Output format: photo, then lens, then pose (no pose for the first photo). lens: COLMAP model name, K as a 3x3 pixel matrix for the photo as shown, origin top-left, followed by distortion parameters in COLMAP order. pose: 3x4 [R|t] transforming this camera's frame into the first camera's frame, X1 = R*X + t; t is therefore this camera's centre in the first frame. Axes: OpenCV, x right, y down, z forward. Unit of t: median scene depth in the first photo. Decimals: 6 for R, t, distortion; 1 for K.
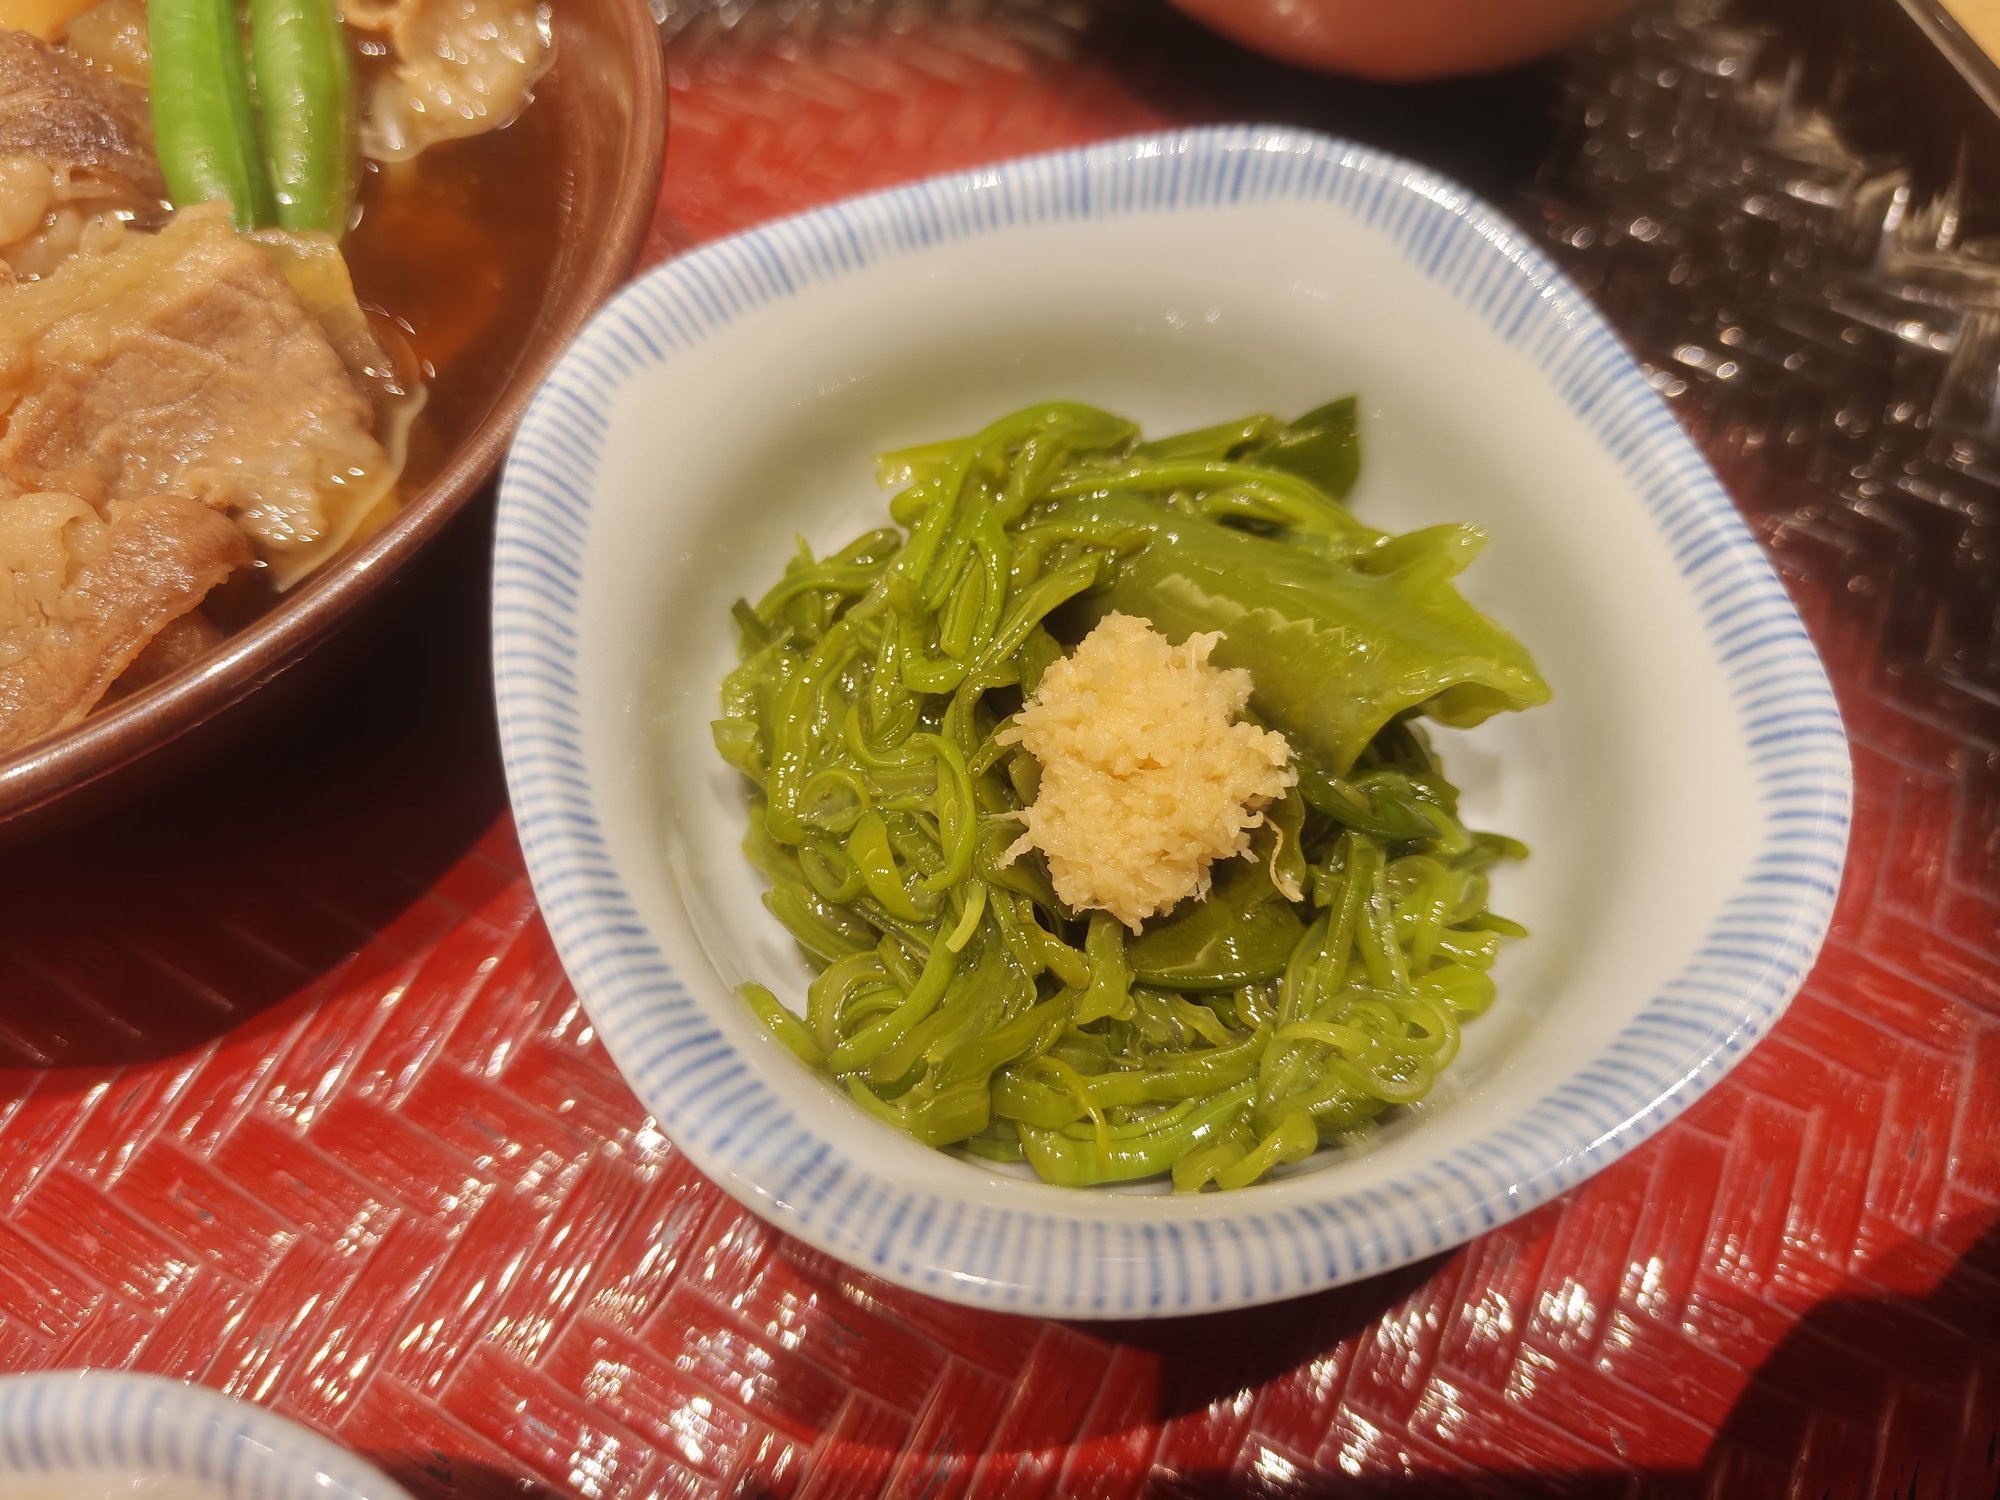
lens RADIAL K [[1172.8, 0, 1023.5], [0, 1172.8, 768.0], [0, 0, 1]] dist [-0.041294, 0.006580]
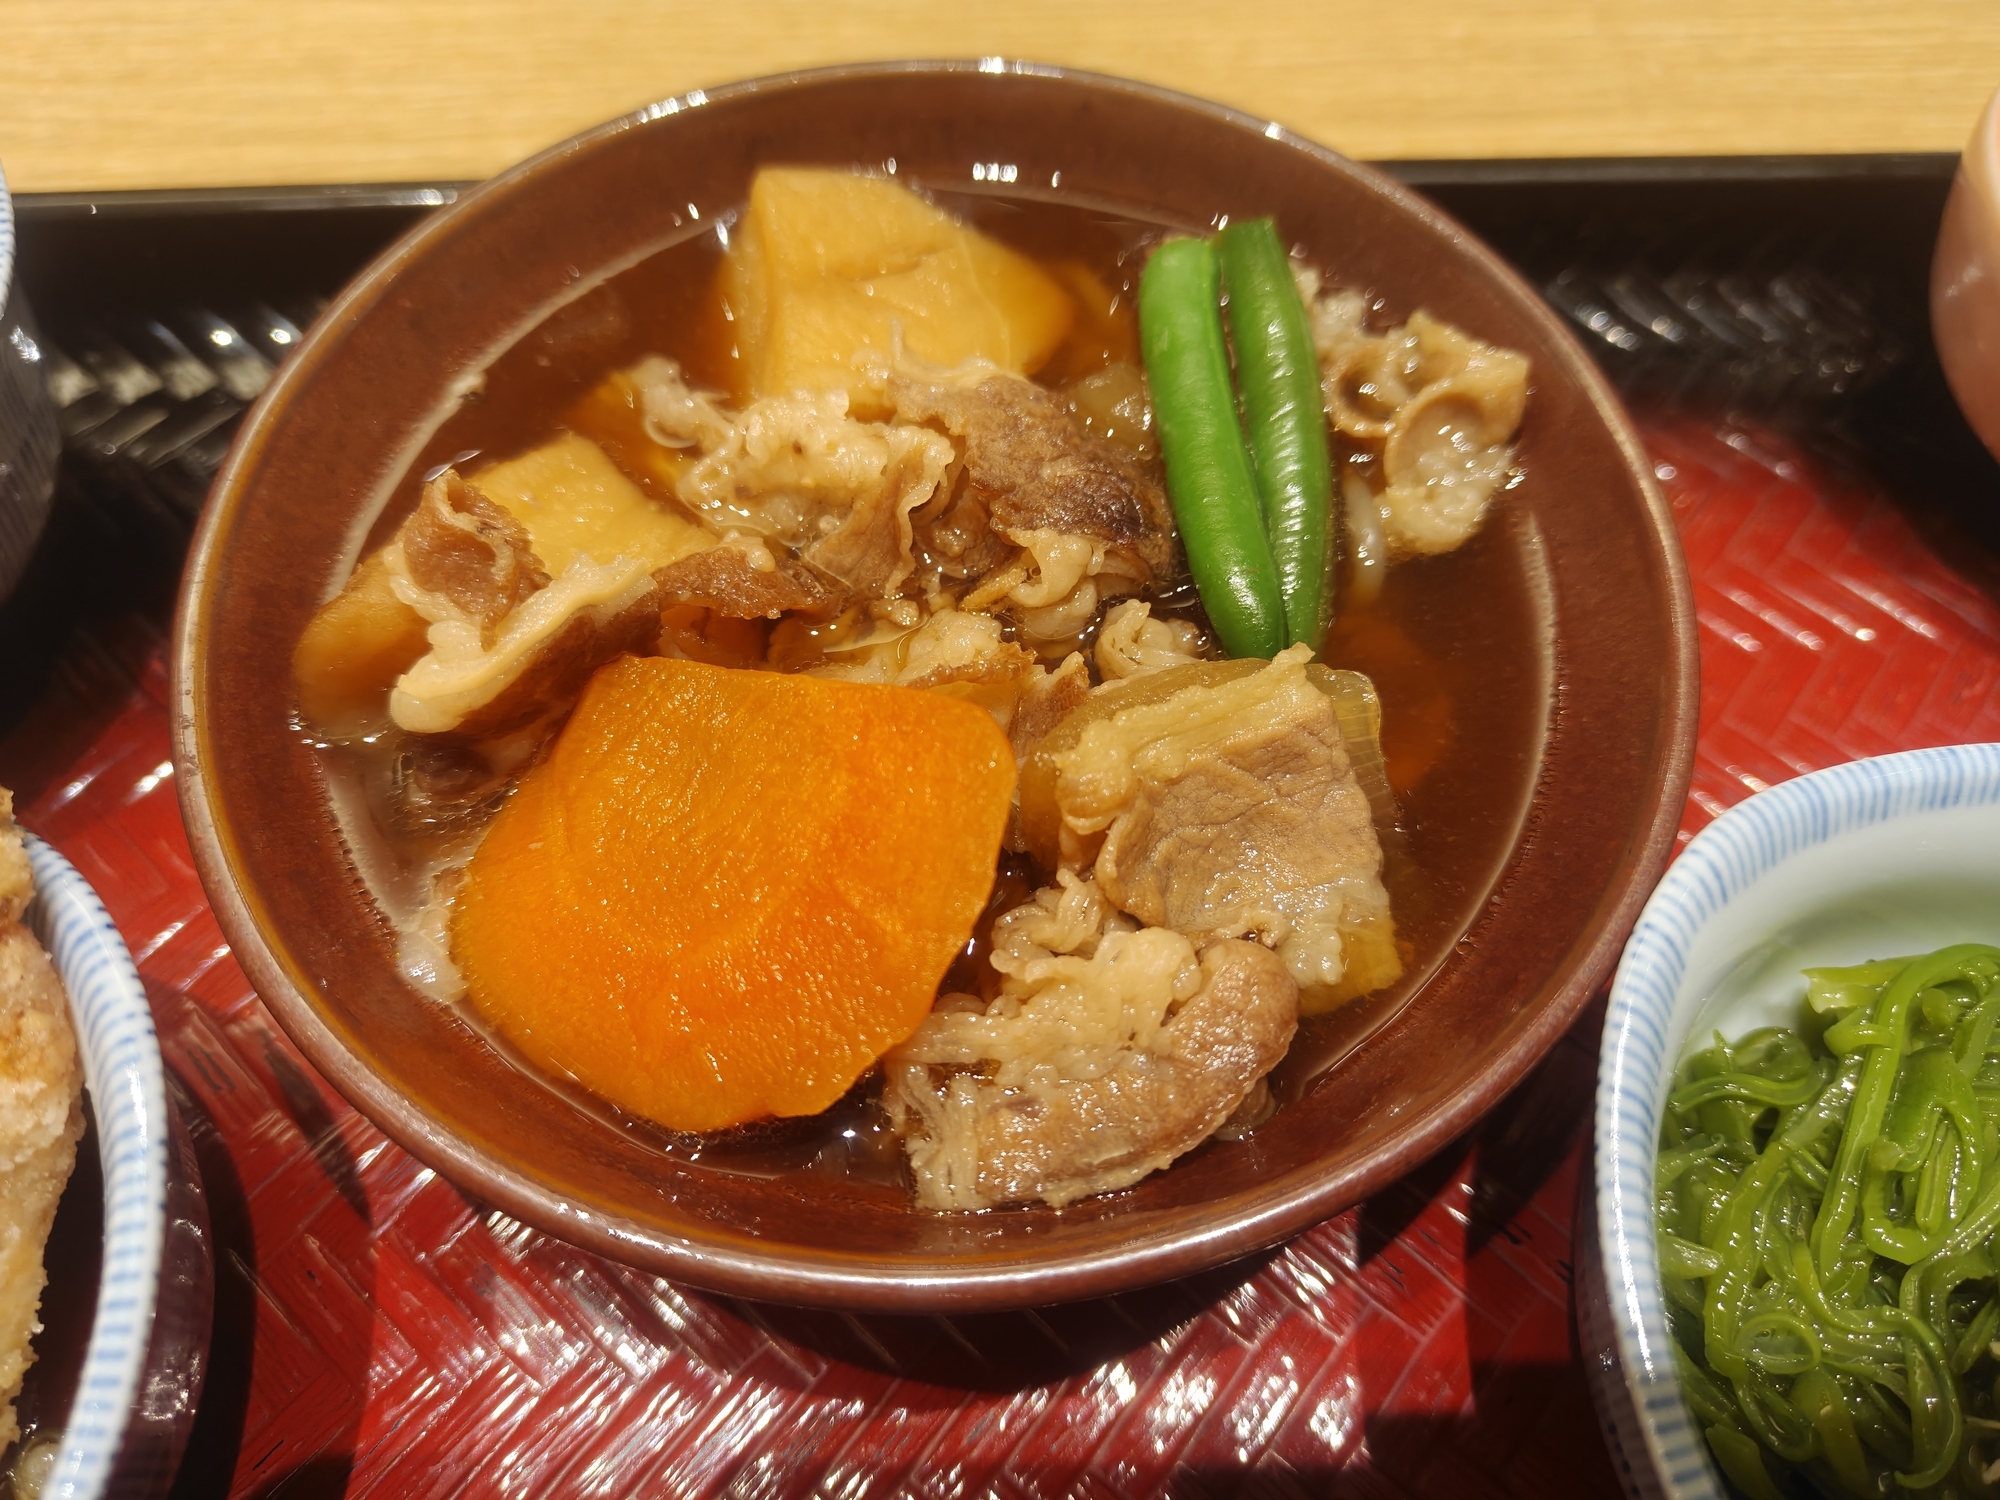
lens RADIAL K [[1172.8, 0, 1035.5], [0, 1172.8, 771.9], [0, 0, 1]] dist [-0.041294, 0.006580]
pose [[0.971624, 0.204727, -0.118461, -0.785042], [-0.210371, 0.976916, -0.037146, -0.288689], [0.108121, 0.061012, 0.992264, -0.088401]]
